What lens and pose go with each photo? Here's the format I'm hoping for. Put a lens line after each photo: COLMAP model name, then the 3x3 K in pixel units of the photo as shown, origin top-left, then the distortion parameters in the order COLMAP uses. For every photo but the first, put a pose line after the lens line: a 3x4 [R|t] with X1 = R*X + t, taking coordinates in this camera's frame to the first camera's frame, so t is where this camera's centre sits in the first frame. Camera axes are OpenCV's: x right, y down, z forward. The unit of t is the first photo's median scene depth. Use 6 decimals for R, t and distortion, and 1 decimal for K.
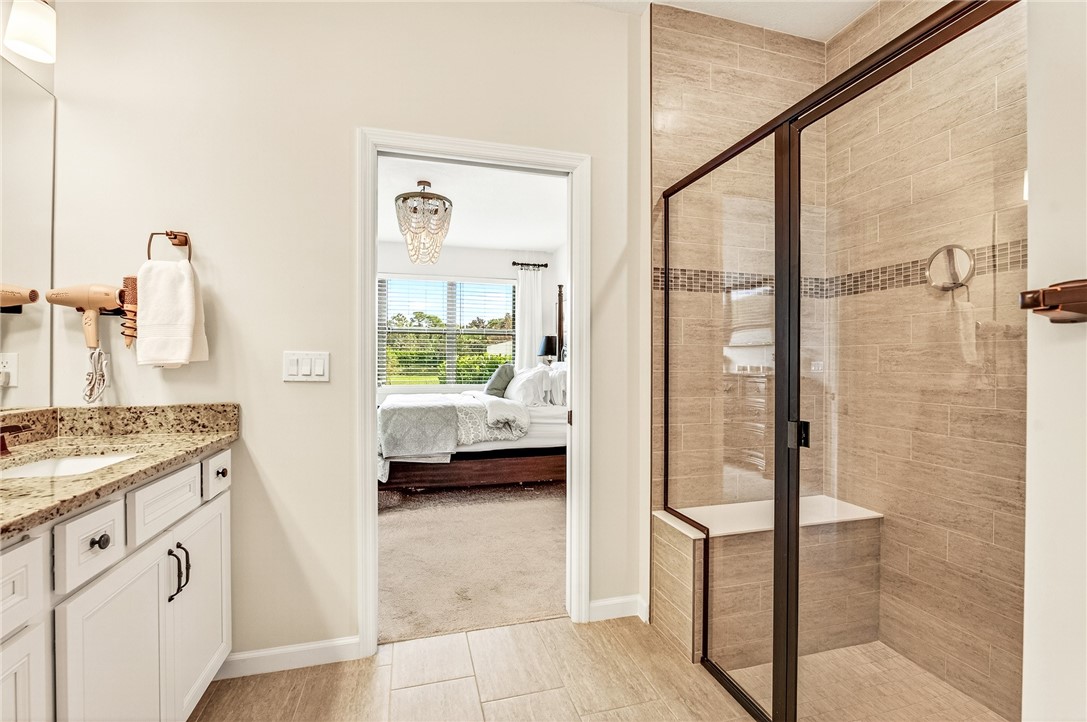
lens RADIAL K [[482.7, 0, 545.8], [0, 482.7, 364.7], [0, 0, 1]] dist [-0.012427, 0.000239]
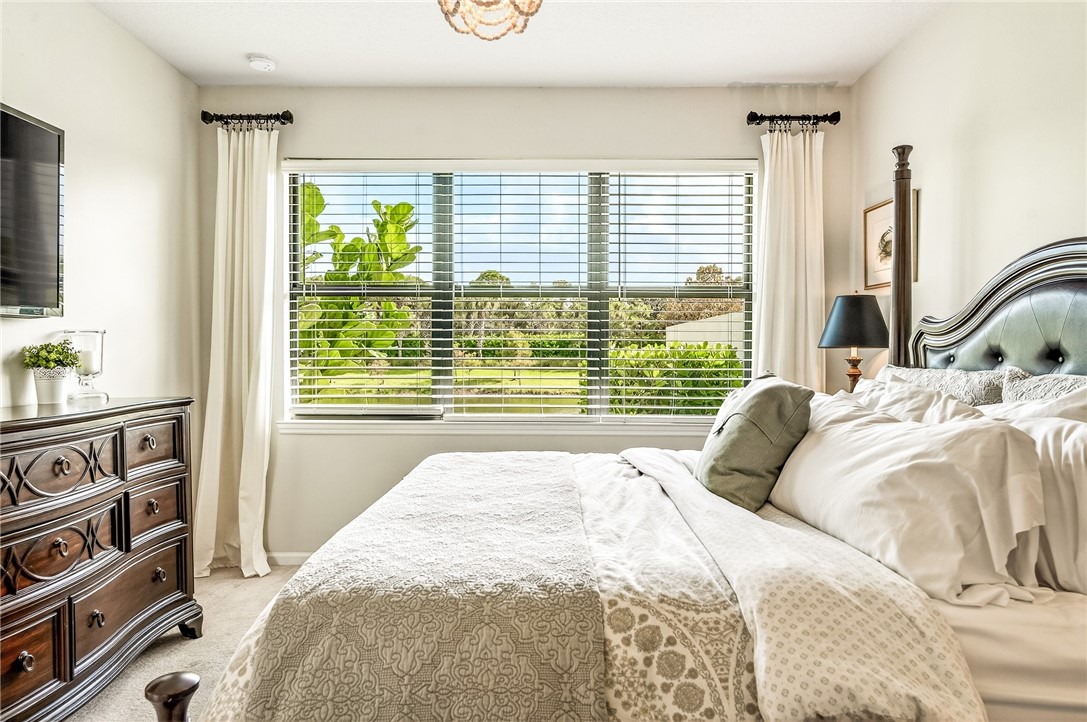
lens RADIAL K [[482.7, 0, 545.8], [0, 482.7, 364.7], [0, 0, 1]] dist [-0.012427, 0.000239]
pose [[0.949770, 0.009629, -0.312801, -0.100913], [0.000089, 0.999518, 0.031040, -0.017139], [0.312949, -0.029508, 0.949312, 0.559461]]
